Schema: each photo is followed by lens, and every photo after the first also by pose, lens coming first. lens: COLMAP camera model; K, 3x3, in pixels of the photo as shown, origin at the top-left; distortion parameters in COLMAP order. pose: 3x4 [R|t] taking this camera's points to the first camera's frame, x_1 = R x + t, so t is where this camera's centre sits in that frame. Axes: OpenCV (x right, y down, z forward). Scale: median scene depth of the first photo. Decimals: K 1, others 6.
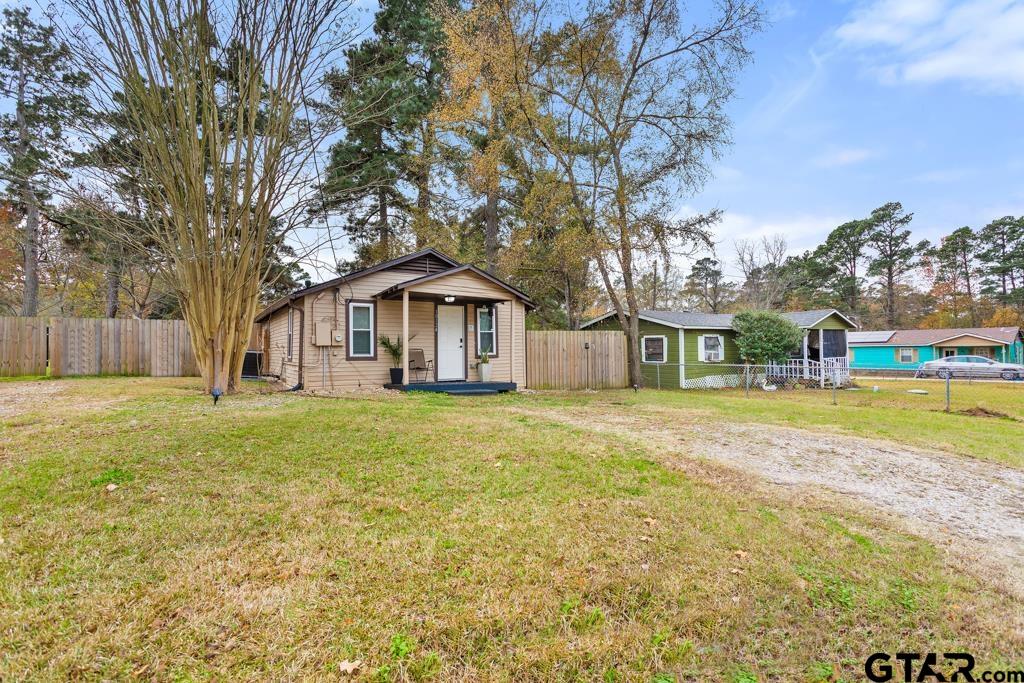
lens RADIAL K [[495.6, 0, 515.7], [0, 495.6, 335.5], [0, 0, 1]] dist [0.001714, 0.001842]
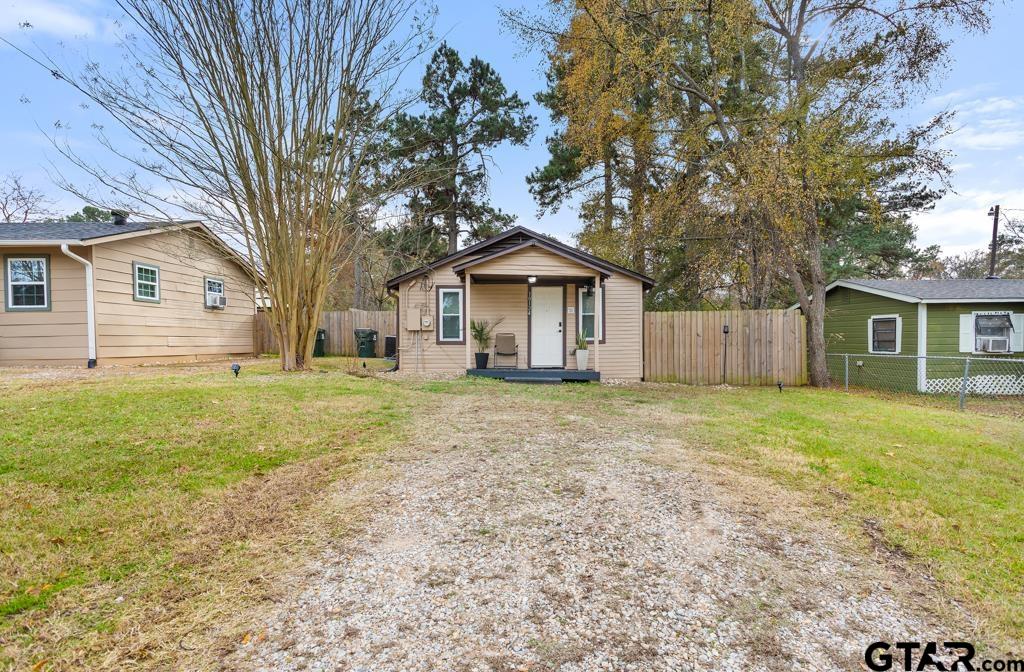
lens RADIAL K [[509.9, 0, 519.5], [0, 509.9, 342.8], [0, 0, 1]] dist [0.003349, 0.000268]
pose [[0.847459, 0.006032, -0.530827, 0.328404], [0.013833, 0.999345, 0.033440, 0.011895], [0.530681, -0.035682, 0.846820, 0.161231]]
